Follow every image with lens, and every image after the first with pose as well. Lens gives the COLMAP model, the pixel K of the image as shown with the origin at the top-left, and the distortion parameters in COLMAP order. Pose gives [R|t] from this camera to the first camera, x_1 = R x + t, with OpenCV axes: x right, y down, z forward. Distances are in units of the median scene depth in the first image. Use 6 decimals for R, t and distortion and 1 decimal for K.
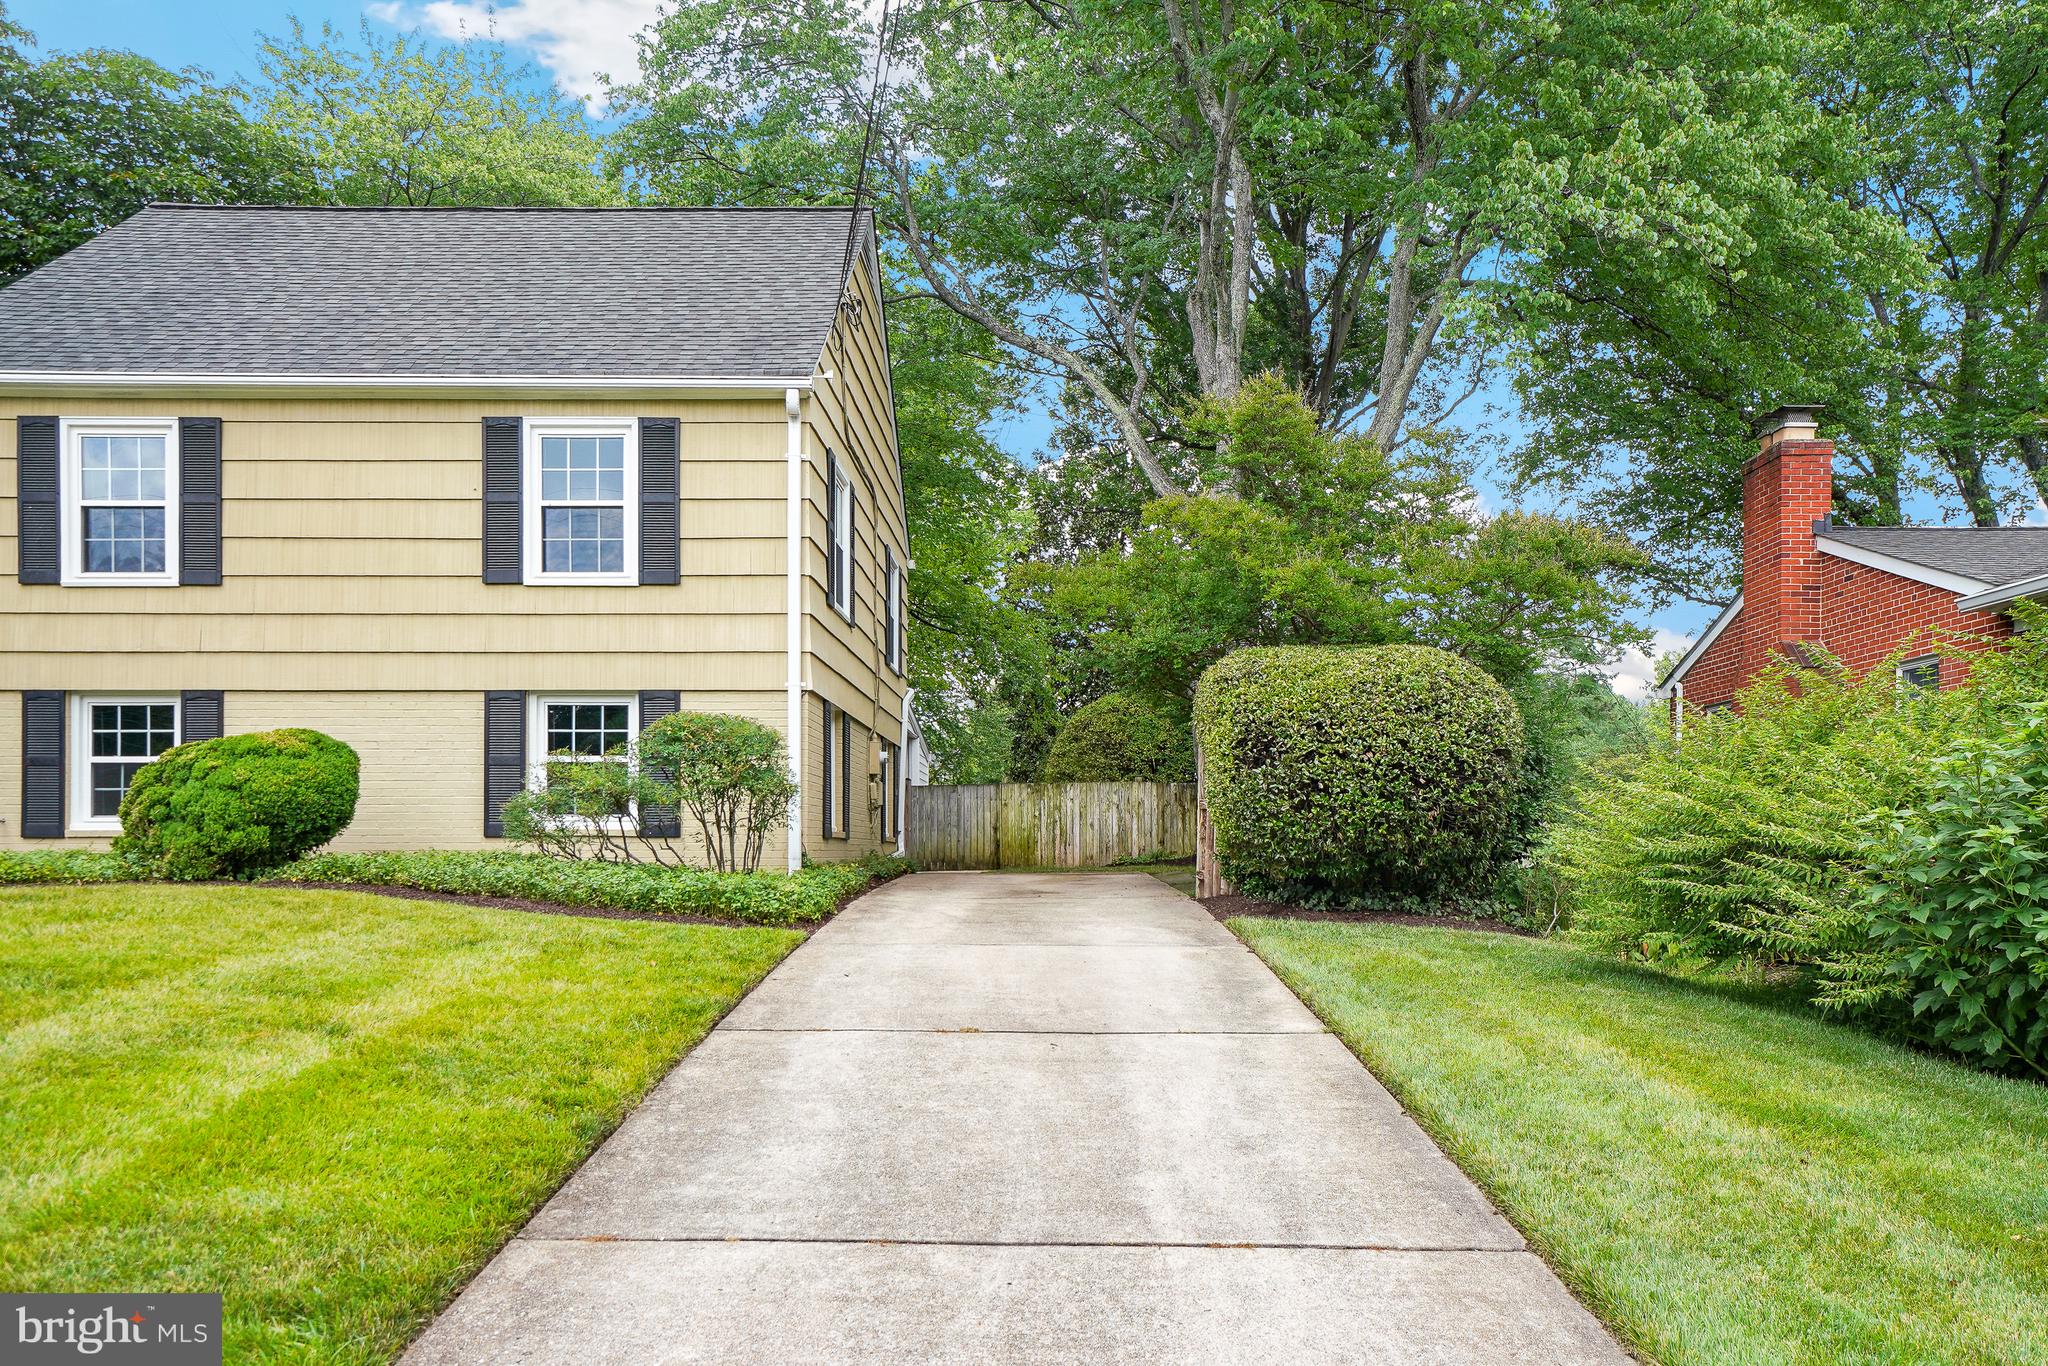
lens RADIAL K [[1395.7, 0, 1030.5], [0, 1395.7, 861.9], [0, 0, 1]] dist [0.031247, 0.000651]
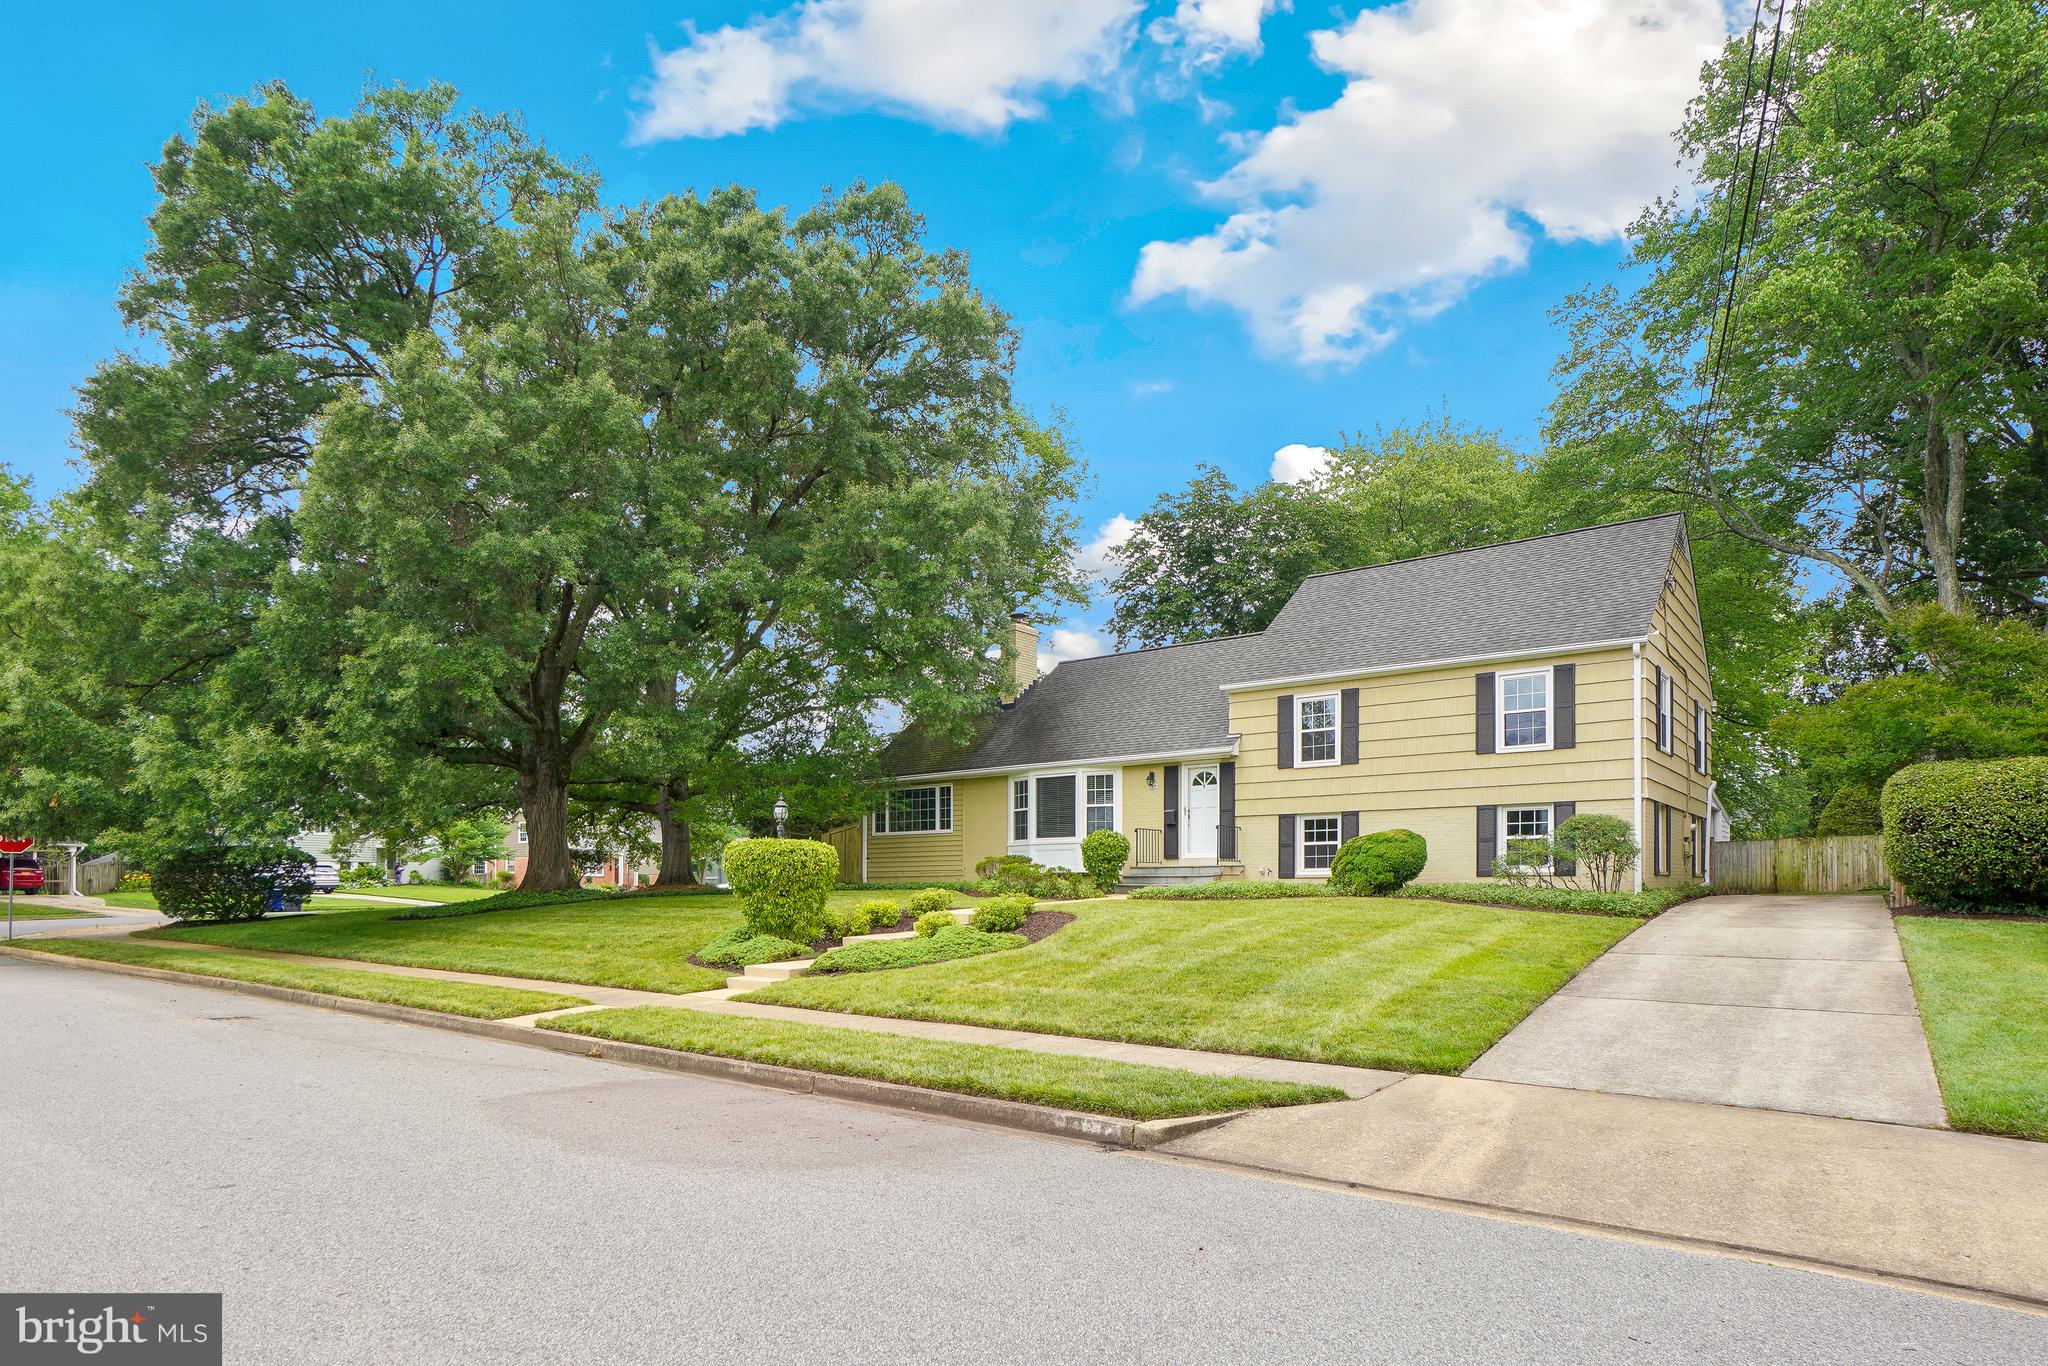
lens RADIAL K [[1315.1, 0, 1026.7], [0, 1315.1, 895.3], [0, 0, 1]] dist [-0.035776, 0.021326]
pose [[0.825736, -0.002991, -0.564049, 0.151610], [0.001884, 0.999995, -0.002544, 0.013586], [0.564054, 0.001038, 0.825738, -0.969162]]
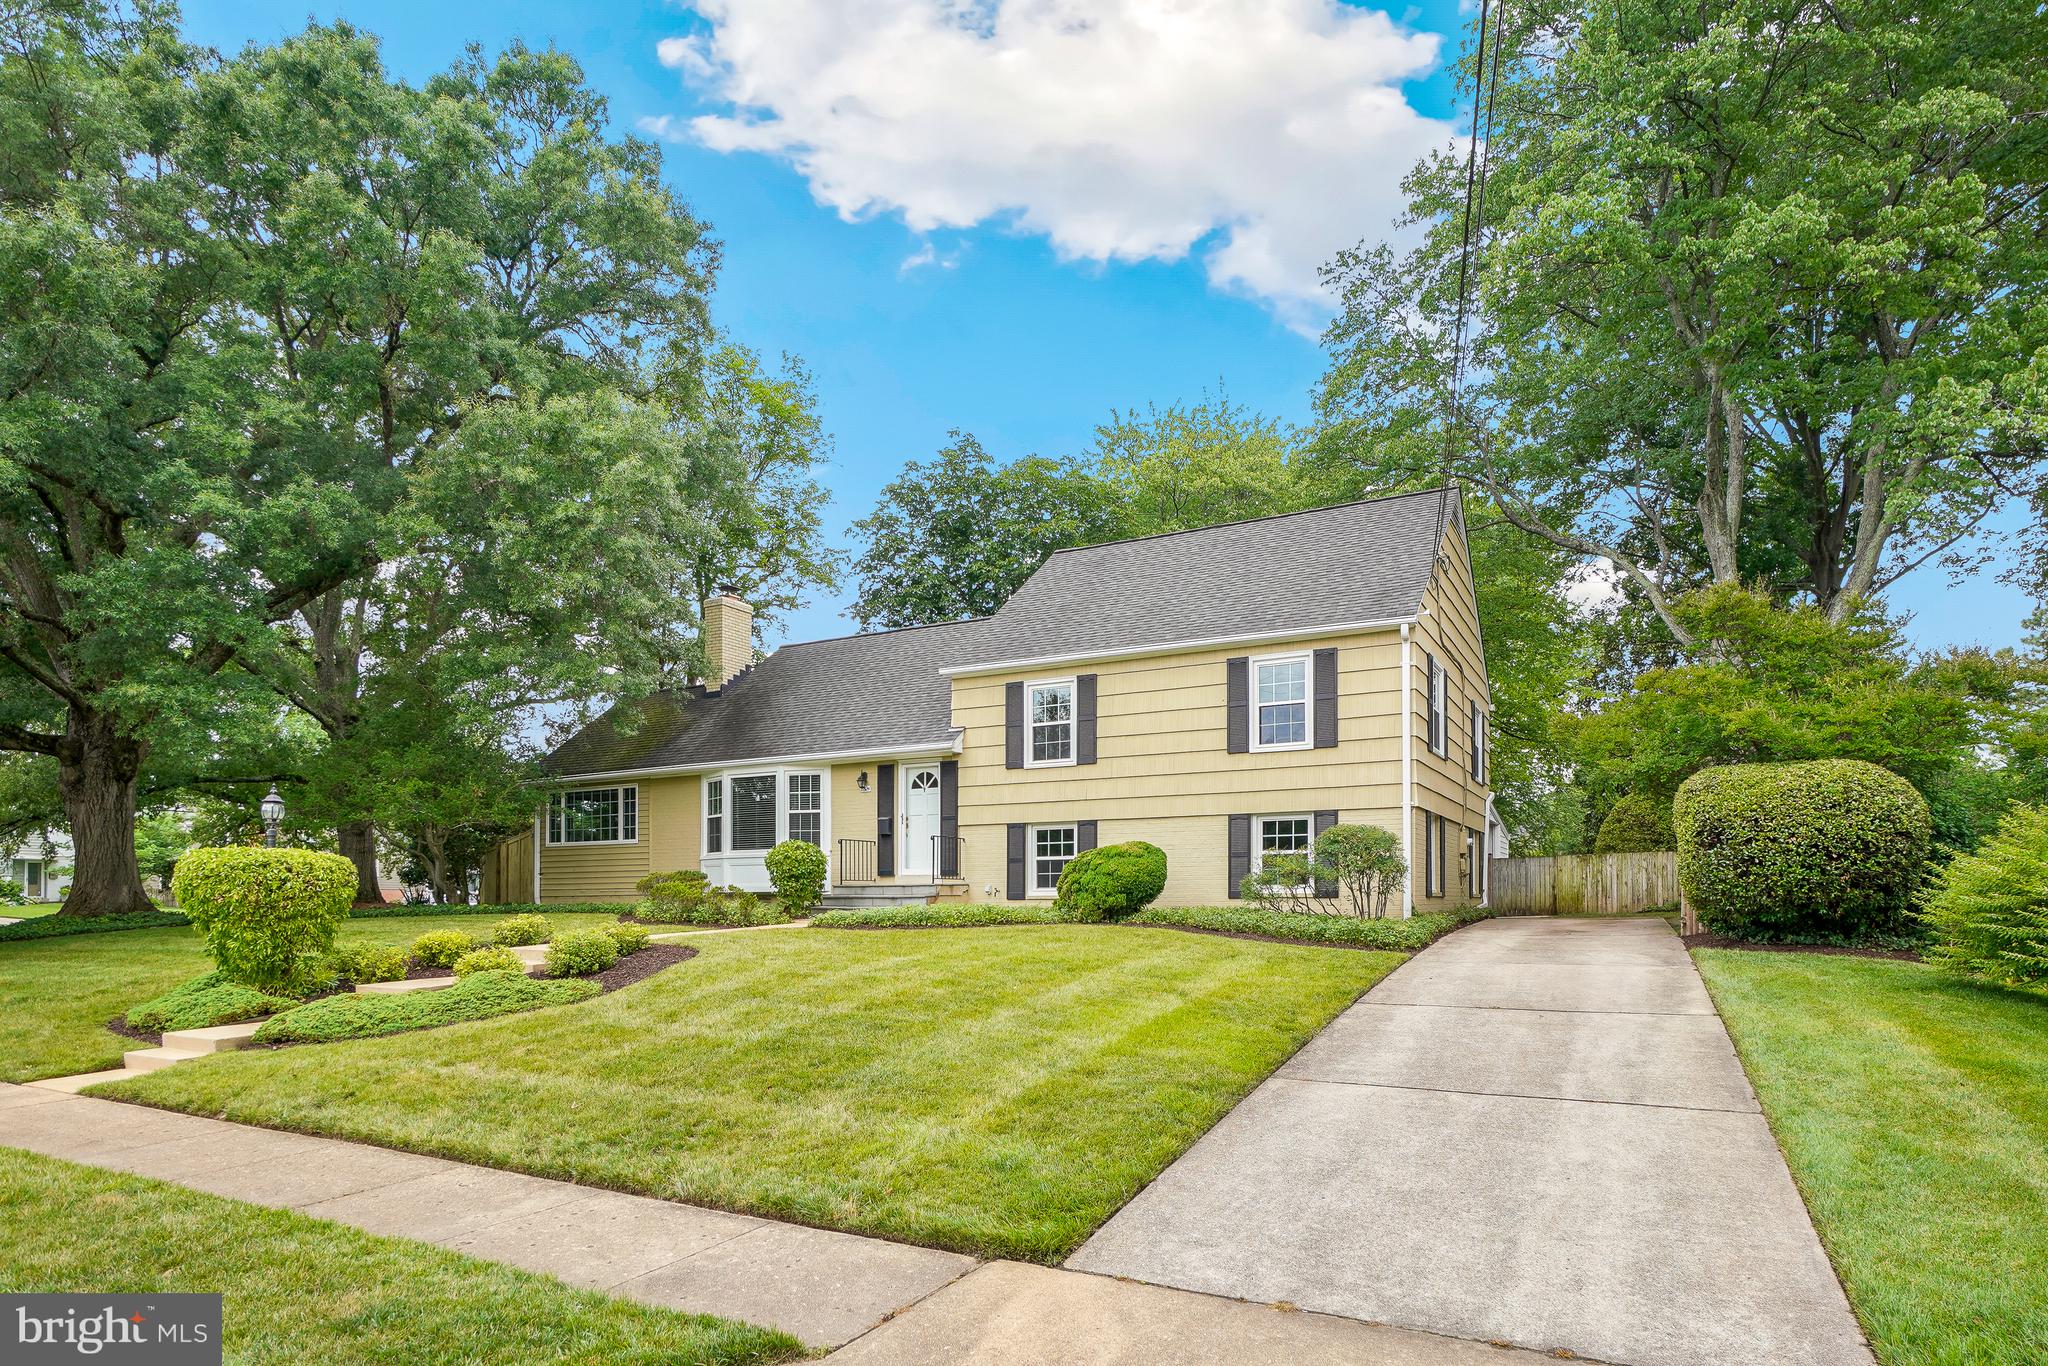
lens RADIAL K [[1152.0, 0, 1148.7], [0, 1152.0, 898.9], [0, 0, 1]] dist [-0.030037, 0.013299]
pose [[0.916986, -0.006728, -0.398862, 0.090897], [0.004519, 0.999969, -0.006480, -0.007978], [0.398893, 0.004139, 0.916988, -0.354307]]
